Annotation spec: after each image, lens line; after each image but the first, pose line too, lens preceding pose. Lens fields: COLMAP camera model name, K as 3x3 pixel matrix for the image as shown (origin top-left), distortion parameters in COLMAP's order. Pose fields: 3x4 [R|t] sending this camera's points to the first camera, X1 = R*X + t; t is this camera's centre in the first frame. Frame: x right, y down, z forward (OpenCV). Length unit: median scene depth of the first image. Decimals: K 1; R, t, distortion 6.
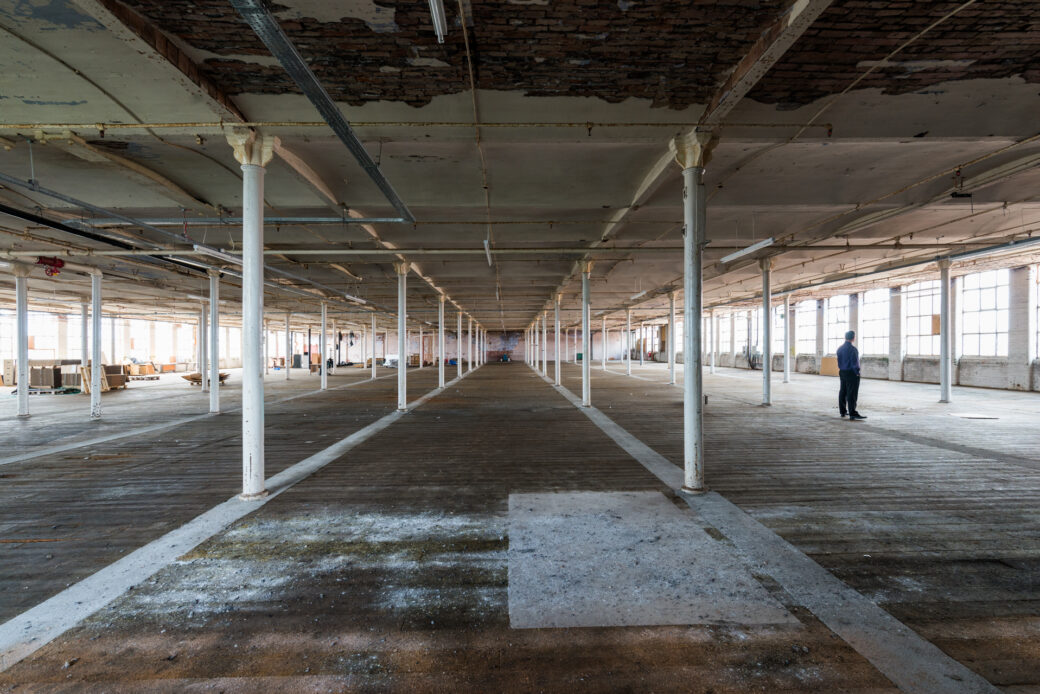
lens RADIAL K [[452.5, 0, 524.1], [0, 452.5, 348.8], [0, 0, 1]] dist [-0.000095, 0.000277]
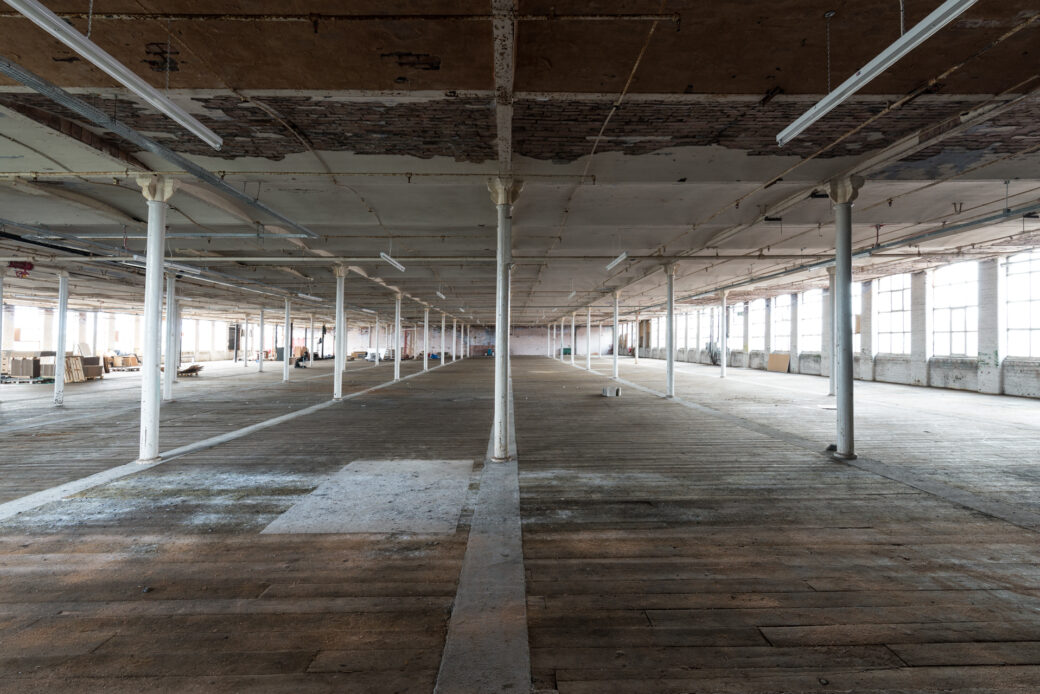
lens RADIAL K [[452.5, 0, 517.3], [0, 452.5, 330.7], [0, 0, 1]] dist [-0.000095, 0.000277]
pose [[0.999976, 0.006713, -0.001866, 0.300097], [-0.006762, 0.999595, -0.027639, -0.007506], [0.001680, 0.027651, 0.999616, -0.188741]]
